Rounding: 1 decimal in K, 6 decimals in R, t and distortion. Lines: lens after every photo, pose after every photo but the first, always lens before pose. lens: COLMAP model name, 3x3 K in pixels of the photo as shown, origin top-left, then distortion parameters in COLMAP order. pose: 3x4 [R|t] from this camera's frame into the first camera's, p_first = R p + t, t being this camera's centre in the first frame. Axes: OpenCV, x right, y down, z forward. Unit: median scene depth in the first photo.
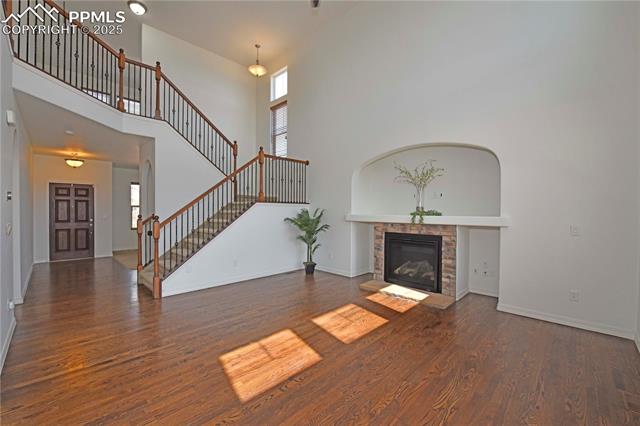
lens RADIAL K [[265.2, 0, 316.6], [0, 265.2, 213.0], [0, 0, 1]] dist [-0.001741, -0.000294]
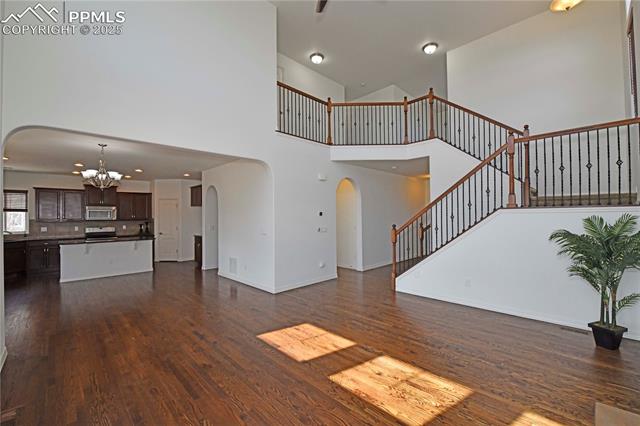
lens RADIAL K [[265.2, 0, 314.8], [0, 265.2, 215.1], [0, 0, 1]] dist [-0.001741, -0.000294]
pose [[-0.015686, -0.015934, -0.999750, 0.759397], [0.003133, 0.999867, -0.015985, -0.017852], [0.999872, -0.003383, -0.015634, 0.746458]]
